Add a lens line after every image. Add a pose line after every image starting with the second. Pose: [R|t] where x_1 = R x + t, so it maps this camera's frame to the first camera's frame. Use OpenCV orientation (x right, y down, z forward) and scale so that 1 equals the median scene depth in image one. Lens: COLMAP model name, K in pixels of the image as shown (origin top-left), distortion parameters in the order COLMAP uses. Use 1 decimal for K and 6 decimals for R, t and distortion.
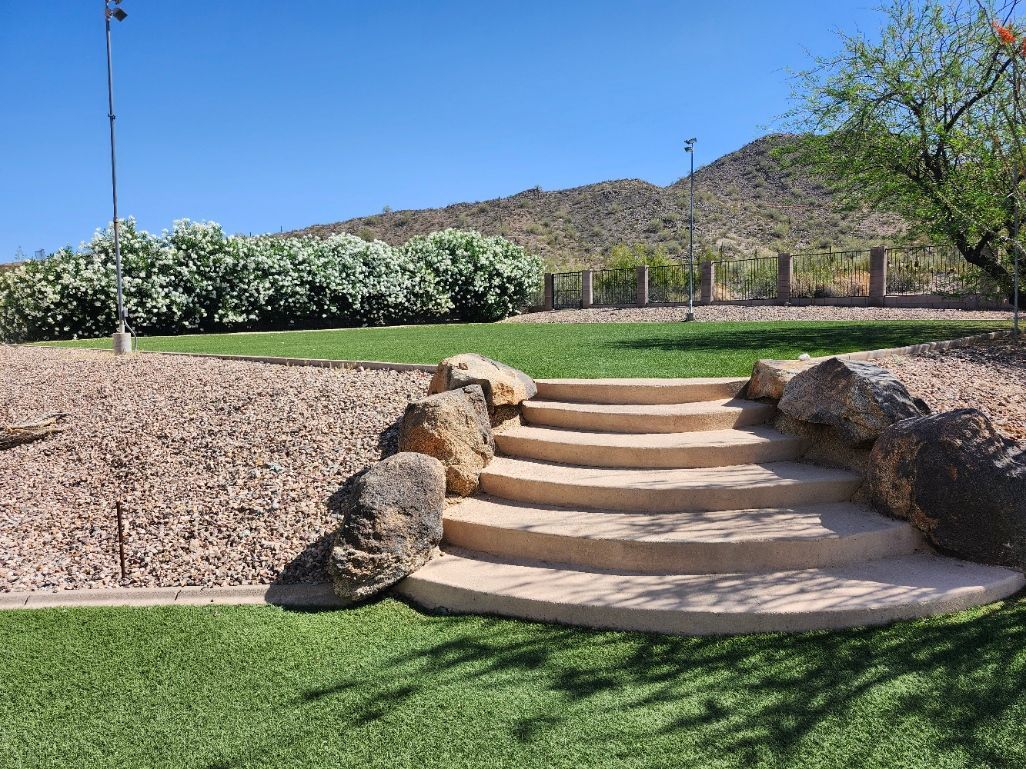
lens RADIAL K [[717.8, 0, 509.7], [0, 717.8, 394.9], [0, 0, 1]] dist [0.069330, -0.074083]
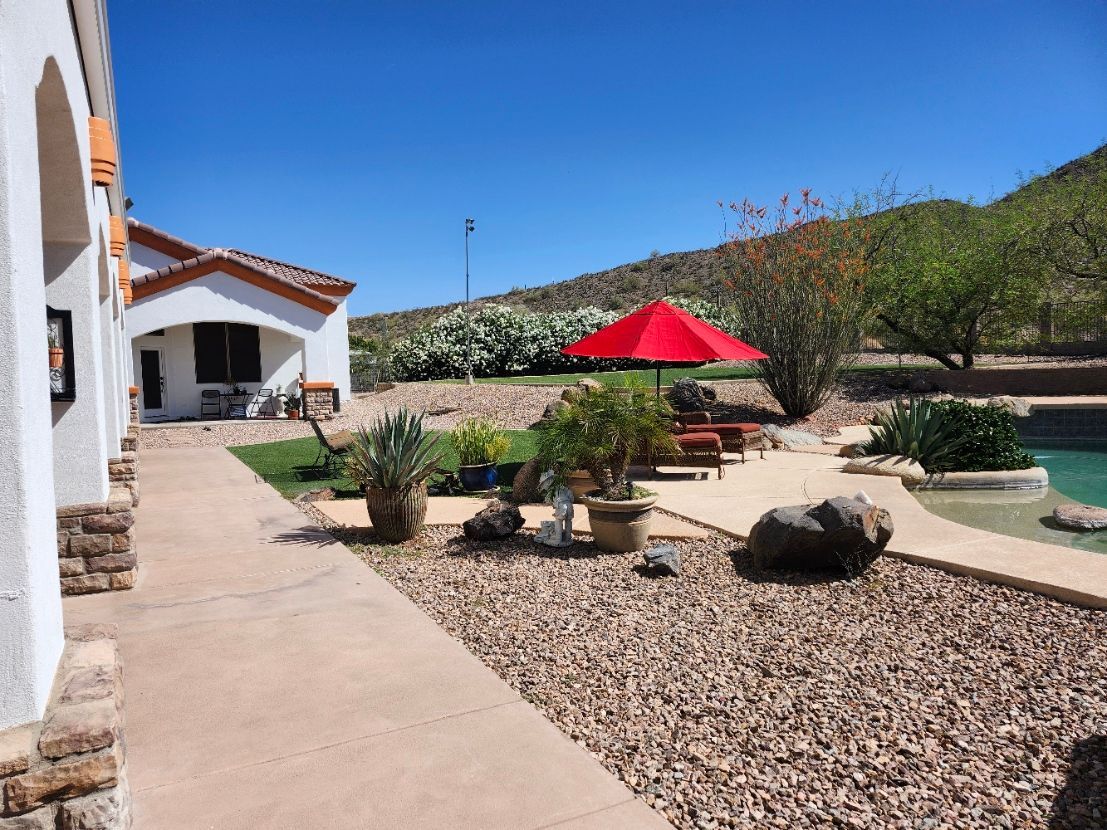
lens RADIAL K [[774.5, 0, 549.9], [0, 774.5, 426.3], [0, 0, 1]] dist [0.069330, -0.074083]
pose [[0.952545, 0.012129, -0.304157, 0.174081], [-0.019891, 0.999550, -0.022434, 0.049514], [0.303748, 0.027420, 0.952358, -0.489597]]
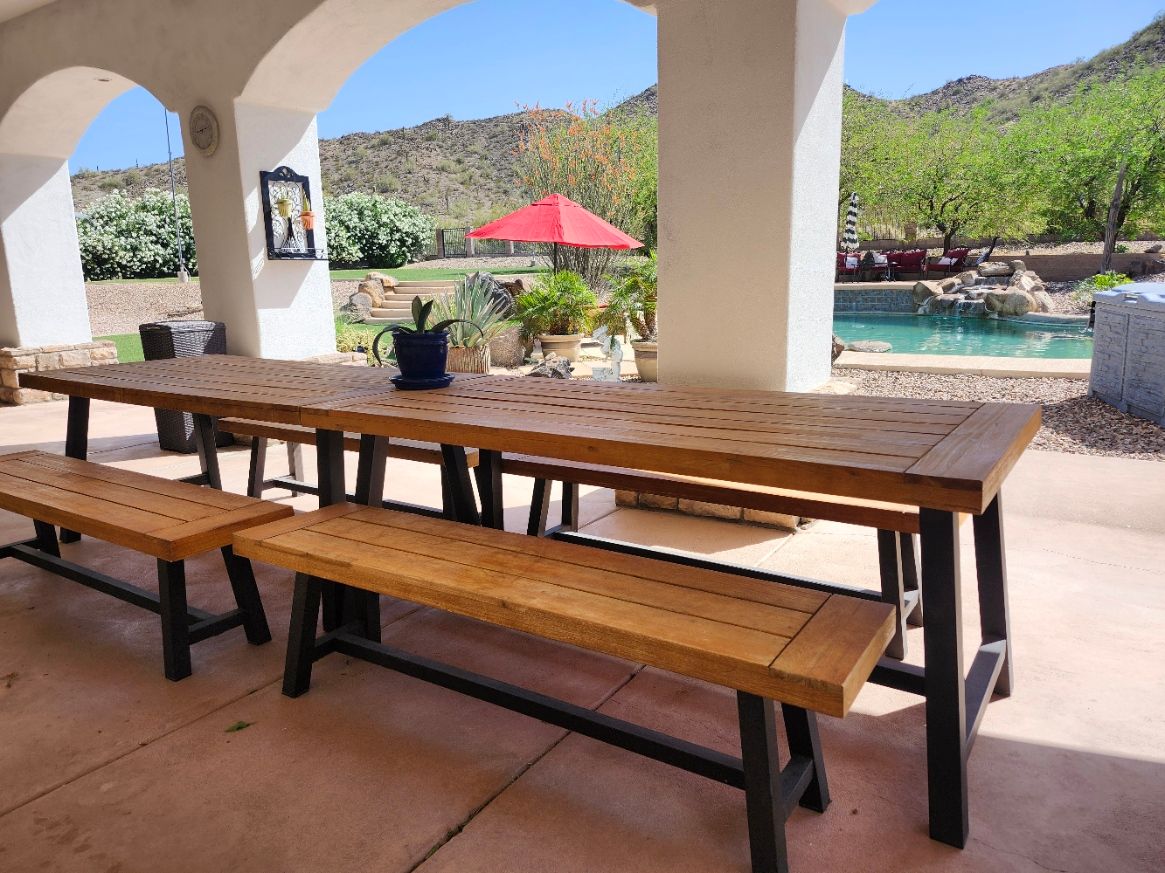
lens RADIAL K [[825.0, 0, 587.8], [0, 825.0, 422.8], [0, 0, 1]] dist [0.076564, -0.078685]
pose [[0.981983, -0.046101, 0.183258, 0.032376], [0.031593, 0.996188, 0.081313, 0.069187], [-0.186308, -0.074059, 0.979696, -0.580541]]
